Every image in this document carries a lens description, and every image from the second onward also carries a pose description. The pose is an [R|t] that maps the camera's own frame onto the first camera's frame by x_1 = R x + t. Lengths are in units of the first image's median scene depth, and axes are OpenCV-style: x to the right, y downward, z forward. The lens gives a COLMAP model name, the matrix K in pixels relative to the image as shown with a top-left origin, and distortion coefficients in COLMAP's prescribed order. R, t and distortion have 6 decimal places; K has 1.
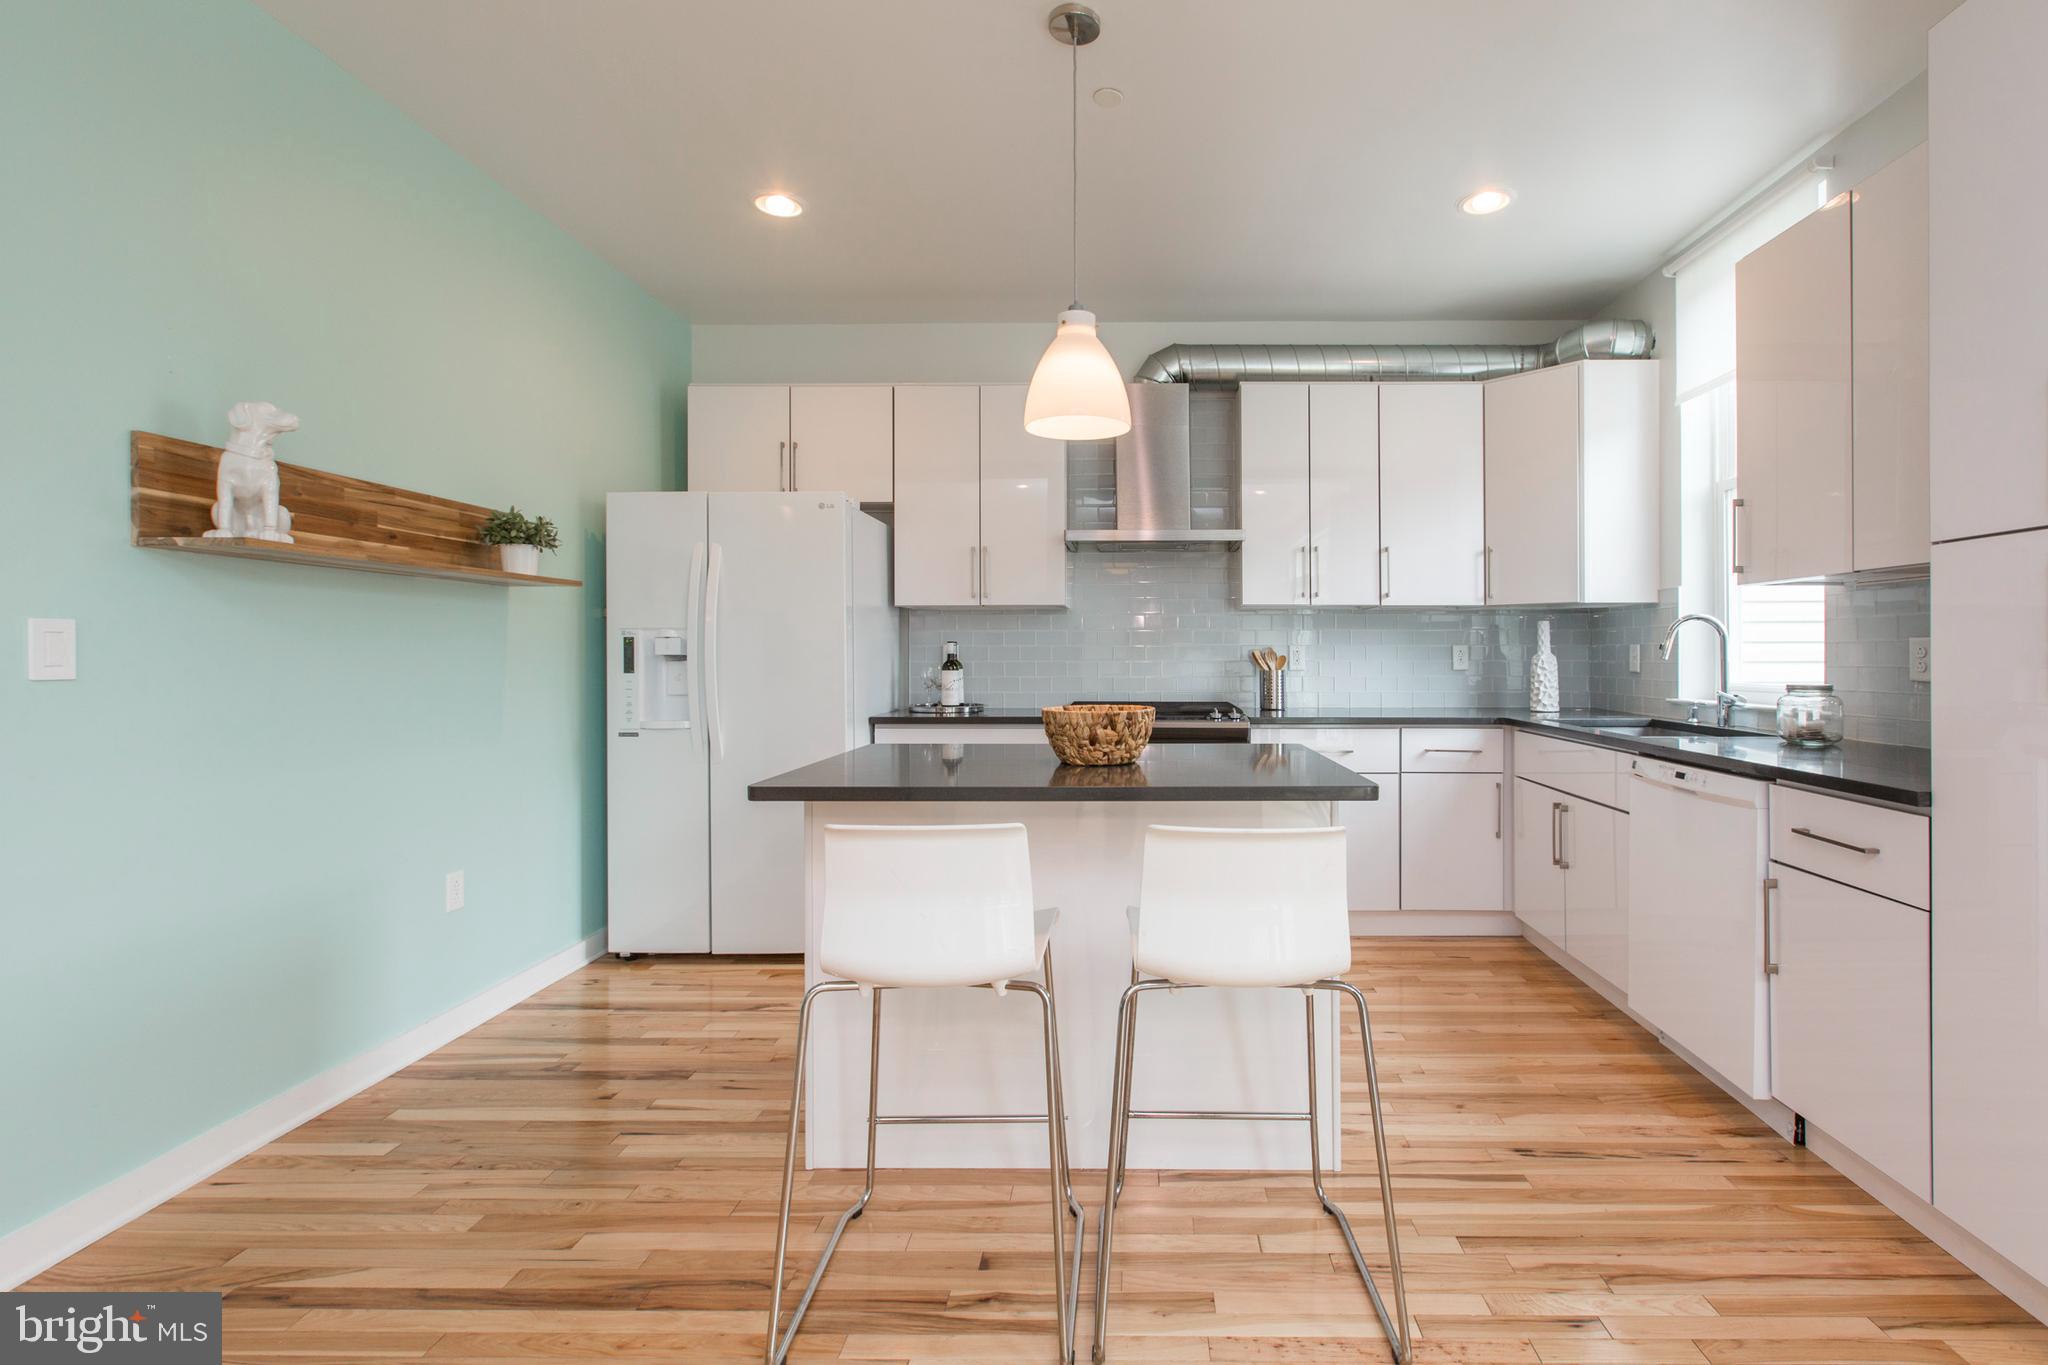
lens RADIAL K [[978.8, 0, 1098.2], [0, 978.8, 658.9], [0, 0, 1]] dist [0.000415, -0.000465]
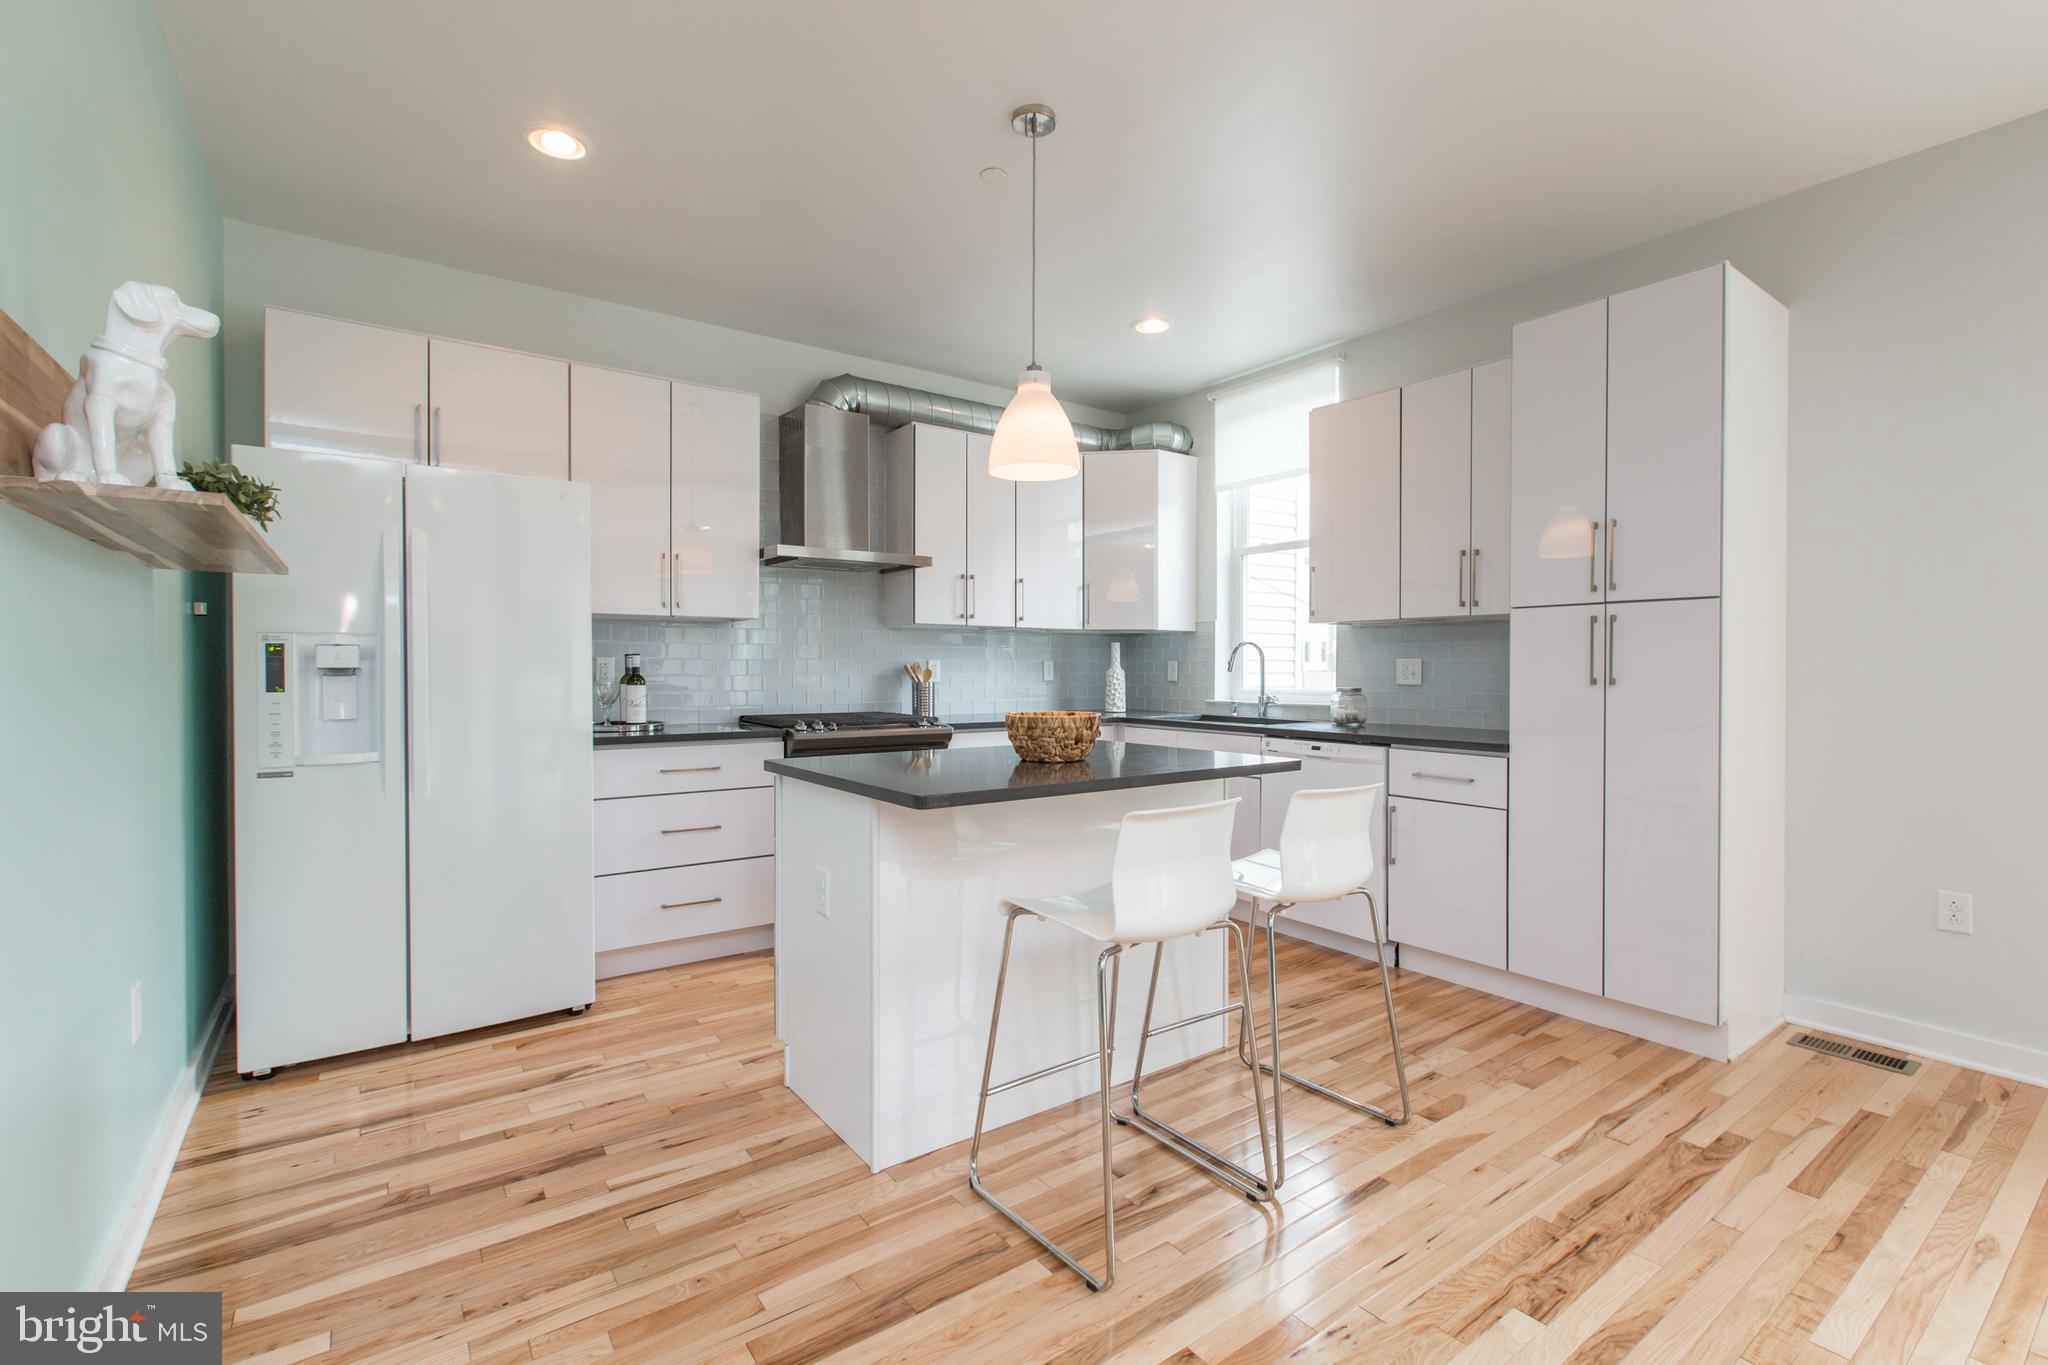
lens RADIAL K [[961.0, 0, 1024.0], [0, 961.0, 682.5], [0, 0, 1]] dist [0.000779, 0.000201]
pose [[0.787733, -0.008168, 0.615962, -0.472703], [0.001965, 0.999940, 0.010747, 0.000374], [-0.616013, -0.007255, 0.787702, 0.072499]]
